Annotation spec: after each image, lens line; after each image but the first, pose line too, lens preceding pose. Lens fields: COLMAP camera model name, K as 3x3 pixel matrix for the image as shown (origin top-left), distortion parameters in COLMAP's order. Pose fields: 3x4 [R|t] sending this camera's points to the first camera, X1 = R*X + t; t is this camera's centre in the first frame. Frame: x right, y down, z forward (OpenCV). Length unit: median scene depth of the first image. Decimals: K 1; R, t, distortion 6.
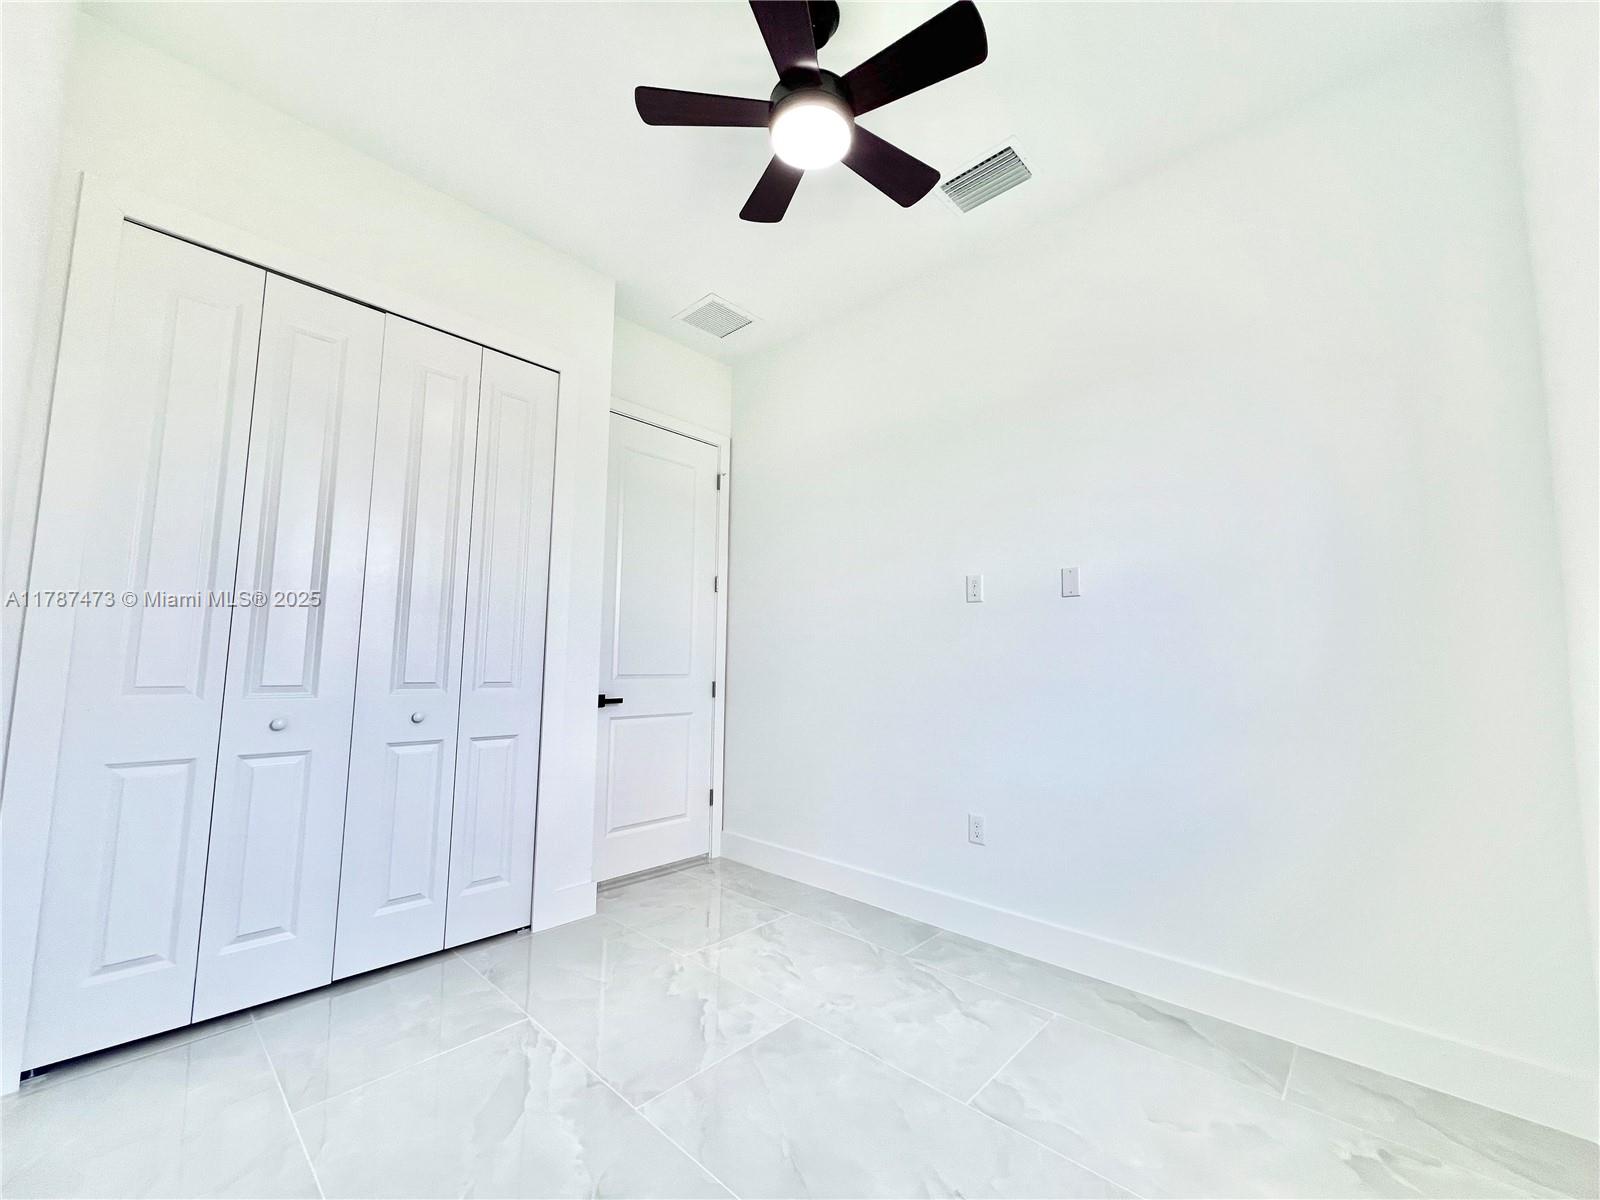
lens RADIAL K [[629.9, 0, 796.4], [0, 629.9, 600.3], [0, 0, 1]] dist [-0.004197, 0.000357]
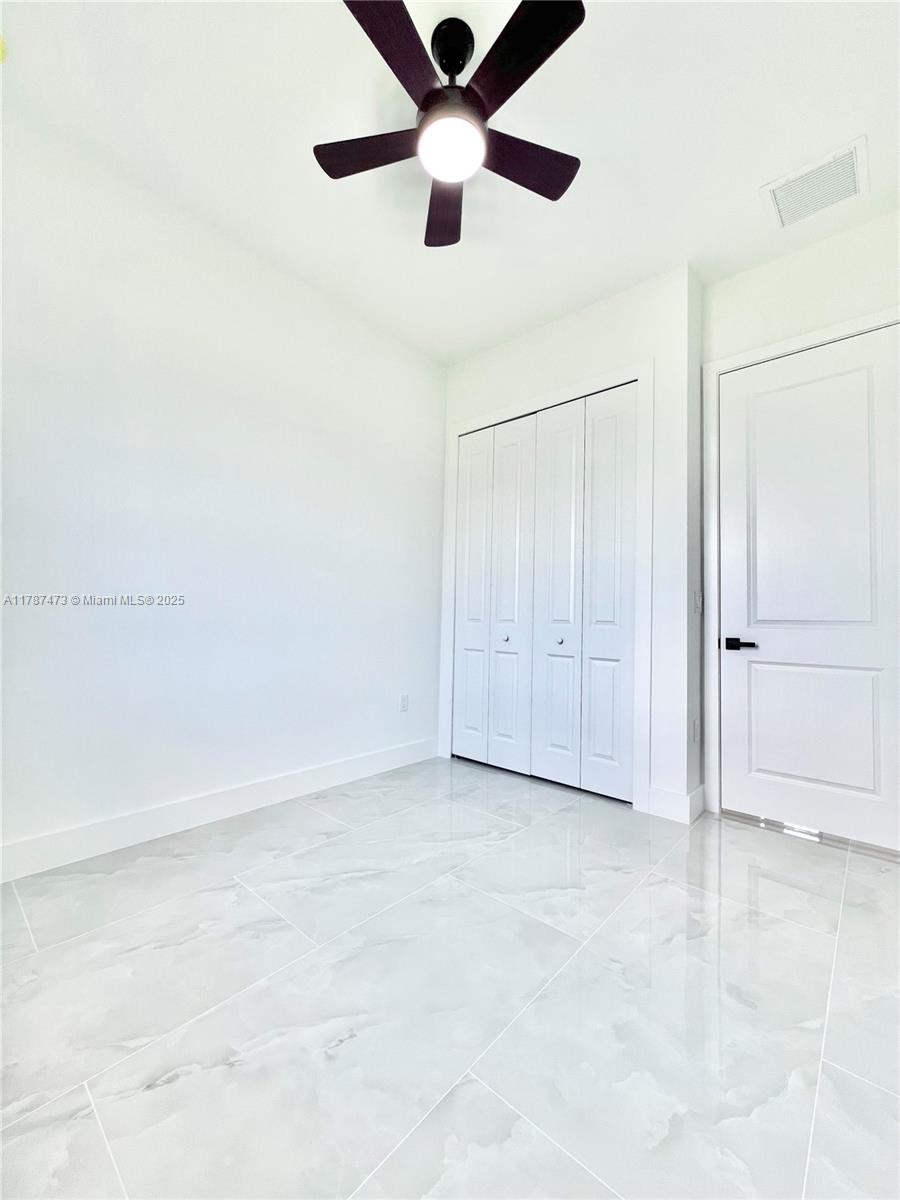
lens RADIAL K [[472.4, 0, 447.5], [0, 472.4, 601.3], [0, 0, 1]] dist [-0.004197, 0.000357]
pose [[0.037290, -0.045656, -0.998261, 0.686569], [0.081094, 0.995799, -0.042514, 0.120059], [0.996009, -0.079367, 0.040836, 0.710287]]
